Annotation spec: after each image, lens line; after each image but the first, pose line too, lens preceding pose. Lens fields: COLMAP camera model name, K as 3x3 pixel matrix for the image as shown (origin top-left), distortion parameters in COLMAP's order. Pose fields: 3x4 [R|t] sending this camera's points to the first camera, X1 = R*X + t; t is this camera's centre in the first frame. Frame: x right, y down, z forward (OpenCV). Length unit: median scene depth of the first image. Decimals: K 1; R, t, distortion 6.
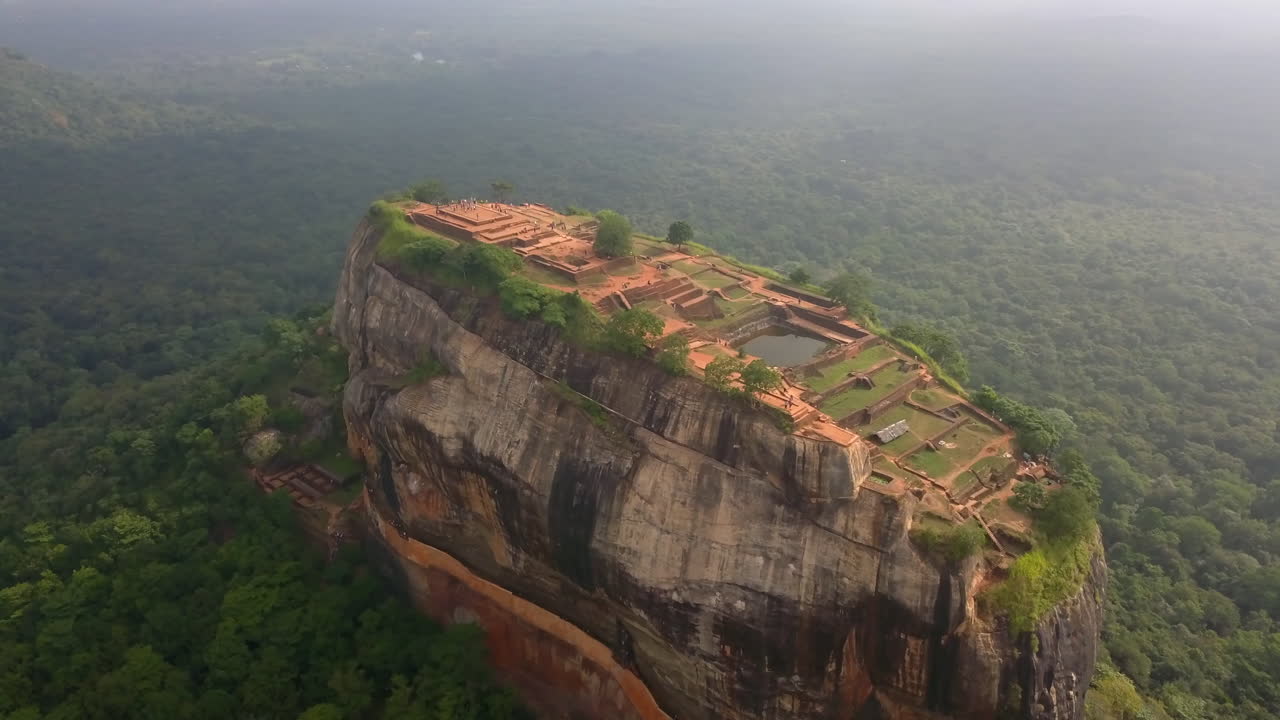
lens RADIAL K [[1028.5, 0, 642.3], [0, 1028.5, 377.7], [0, 0, 1]] dist [0.100461, -0.174085]
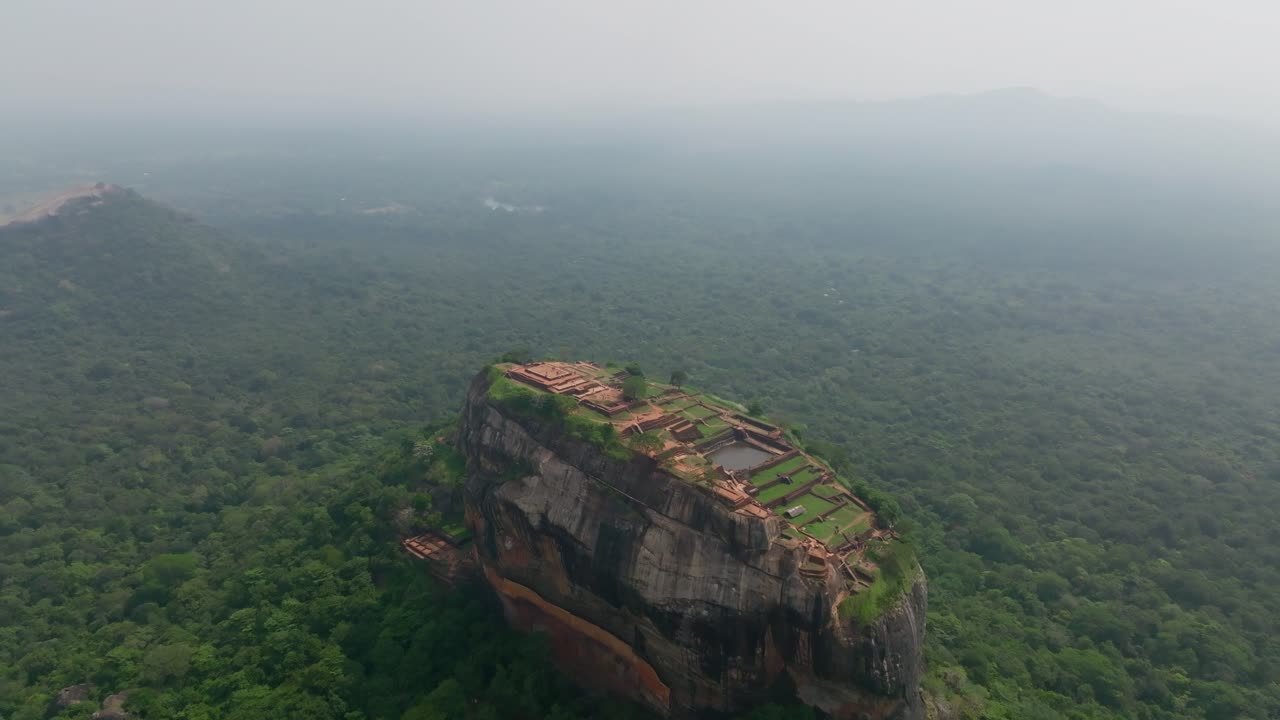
lens RADIAL K [[925.0, 0, 640.0], [0, 925.0, 360.0], [0, 0, 1]] dist [0.001055, 0.001216]
pose [[0.999138, -0.003860, -0.041336, 0.043810], [-0.000645, 0.994105, -0.108423, -0.024657], [0.041511, 0.108356, 0.993245, -0.473056]]
